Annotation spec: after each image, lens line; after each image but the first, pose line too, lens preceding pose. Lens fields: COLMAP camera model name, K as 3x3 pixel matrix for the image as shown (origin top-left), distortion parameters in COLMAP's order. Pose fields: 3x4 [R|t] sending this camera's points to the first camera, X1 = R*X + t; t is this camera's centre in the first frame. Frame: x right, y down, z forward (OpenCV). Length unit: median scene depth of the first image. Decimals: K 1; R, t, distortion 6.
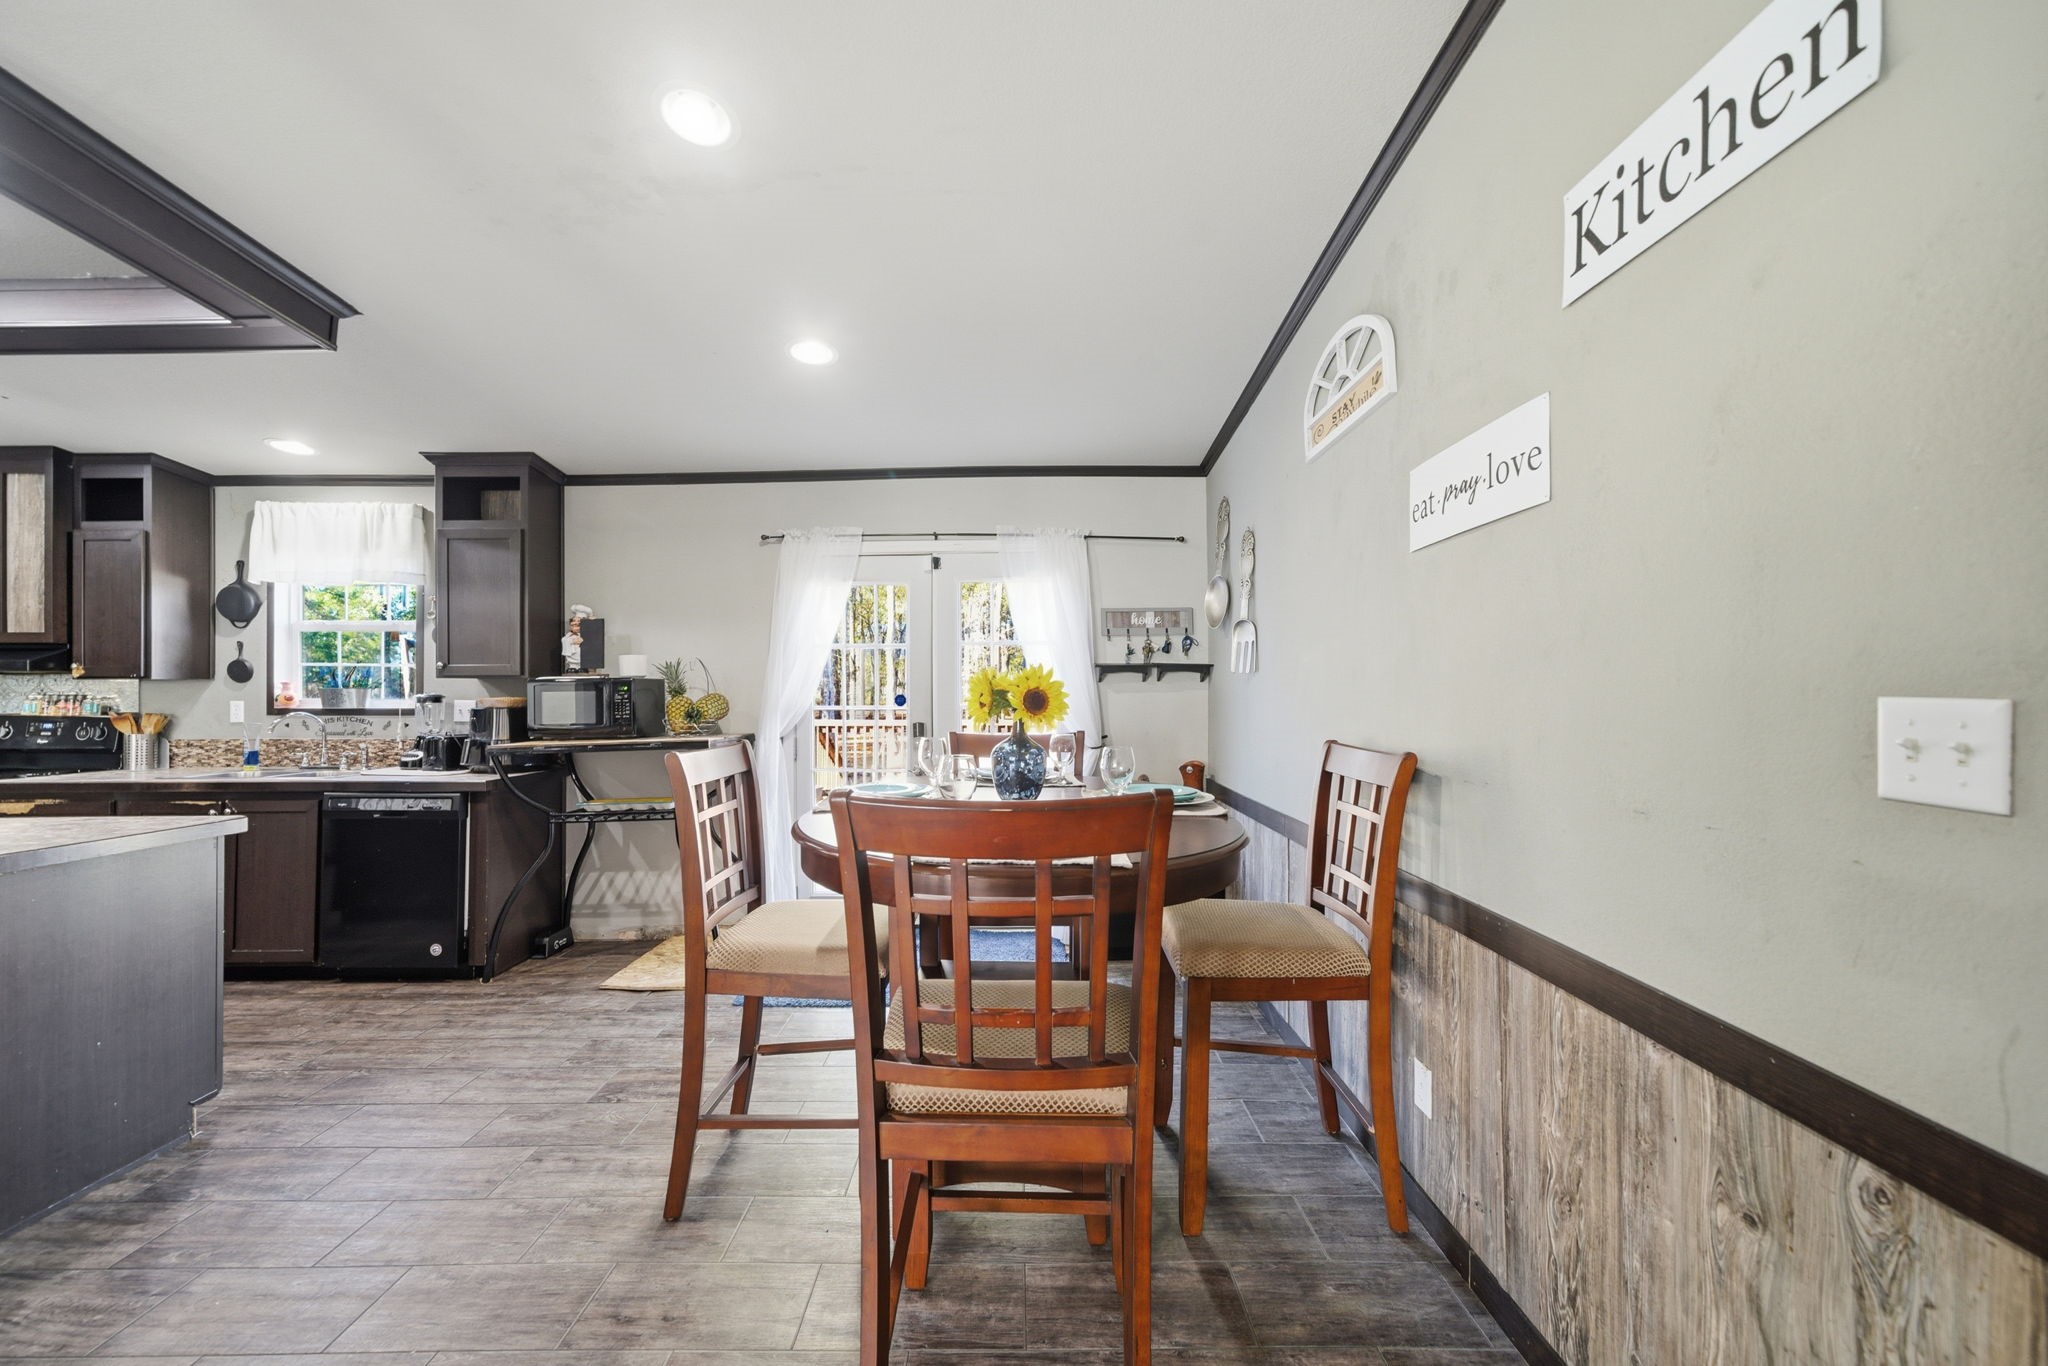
lens RADIAL K [[820.5, 0, 1024.0], [0, 820.5, 683.0], [0, 0, 1]] dist [0.001361, 0.000176]
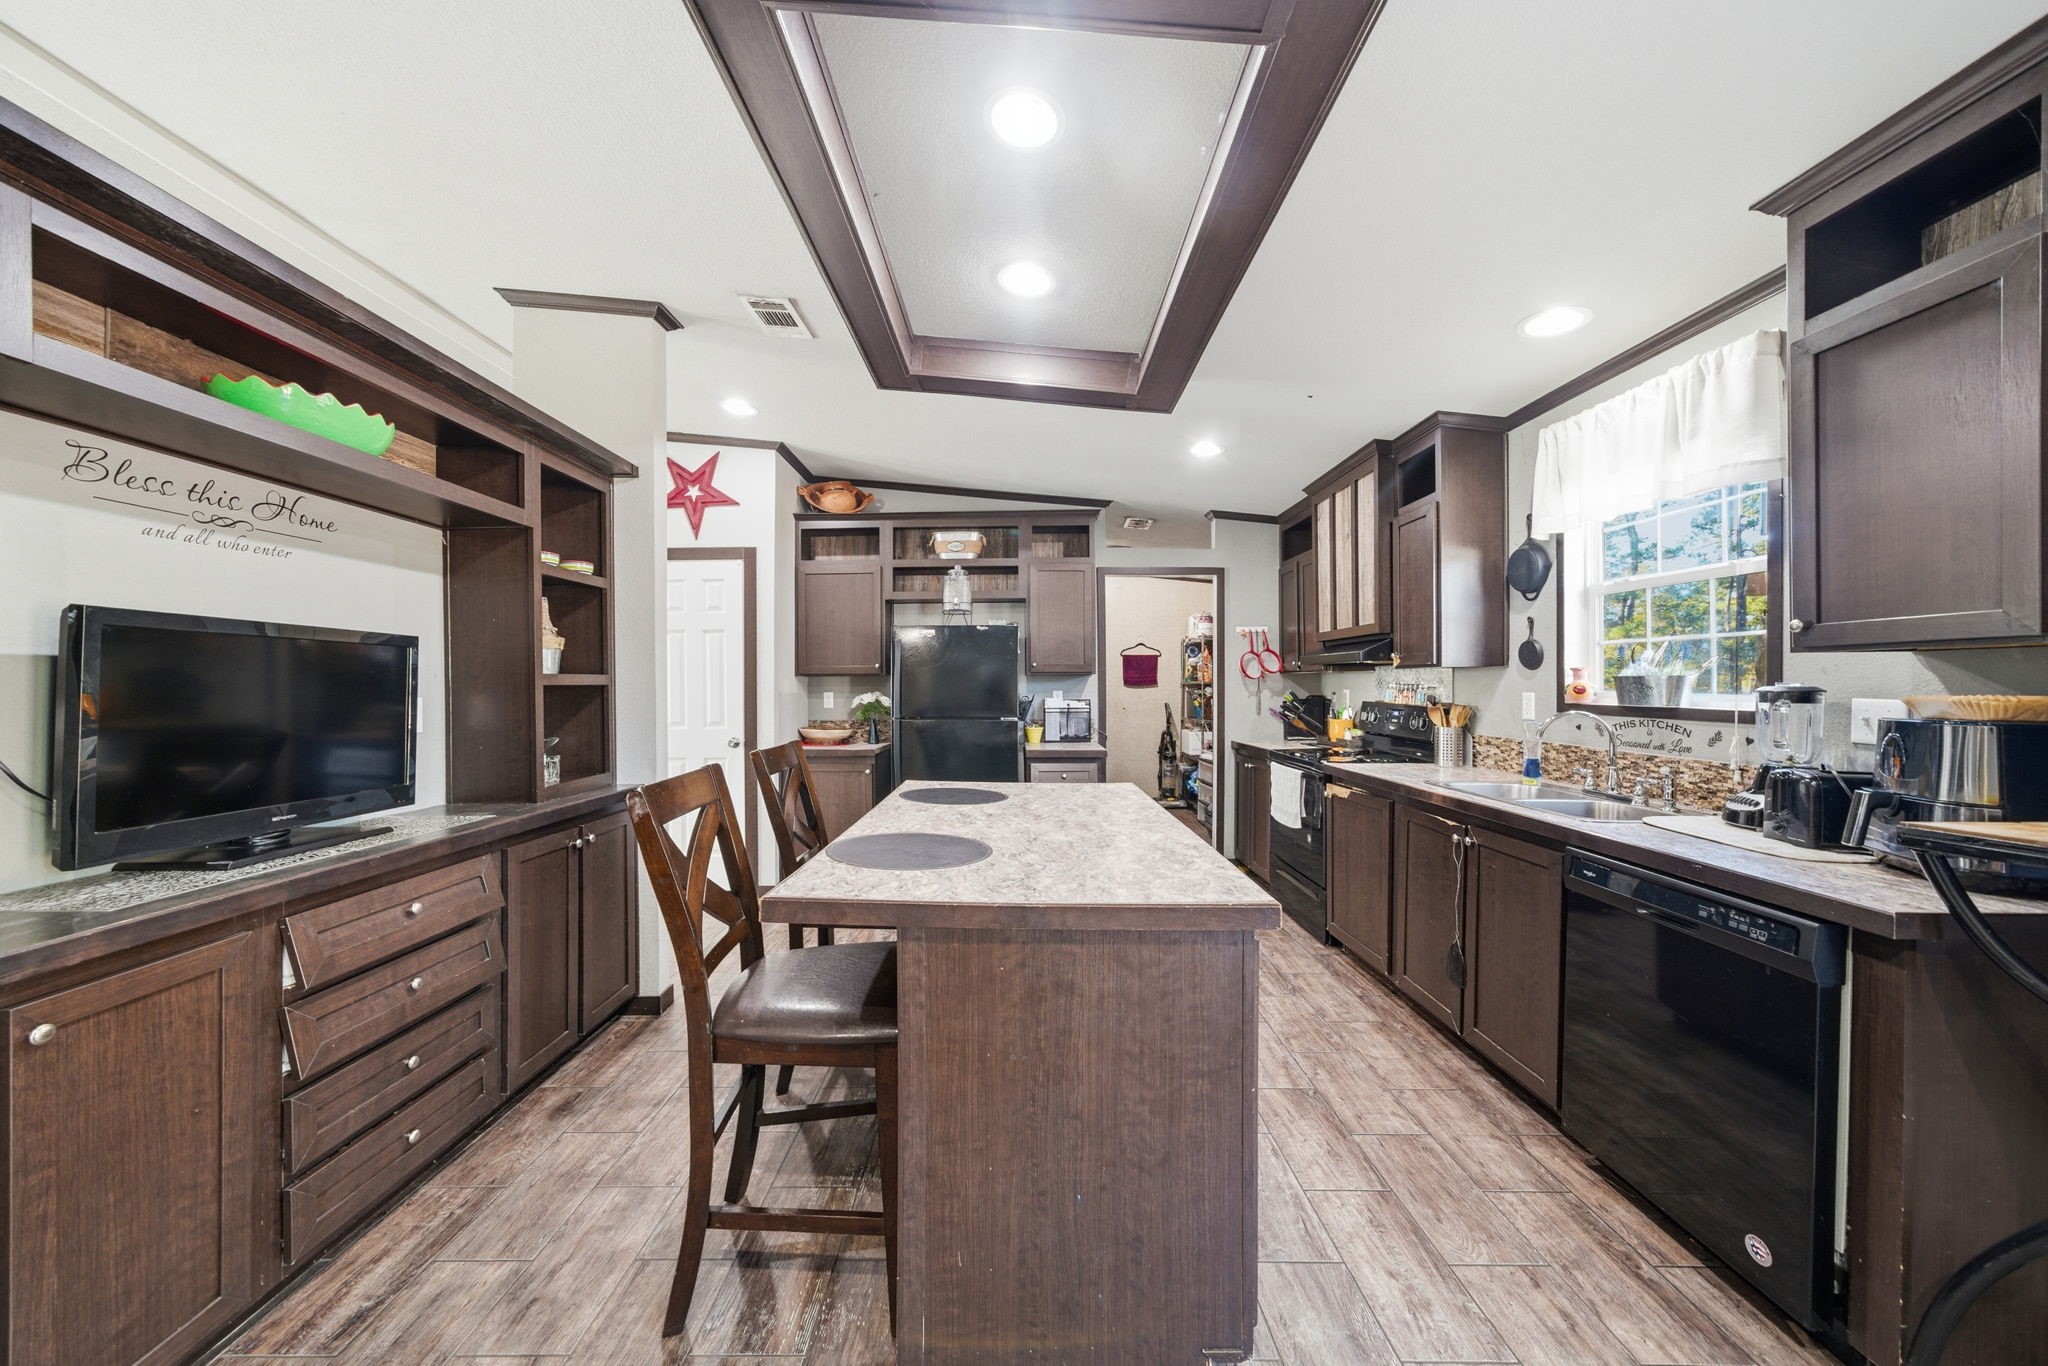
lens RADIAL K [[720.5, 0, 1014.4], [0, 720.5, 686.5], [0, 0, 1]] dist [0.001159, 0.000173]
pose [[0.026922, 0.007270, -0.999611, -0.282186], [0.011654, 0.999903, 0.007586, 0.005165], [0.999570, -0.011854, 0.026835, 0.497030]]
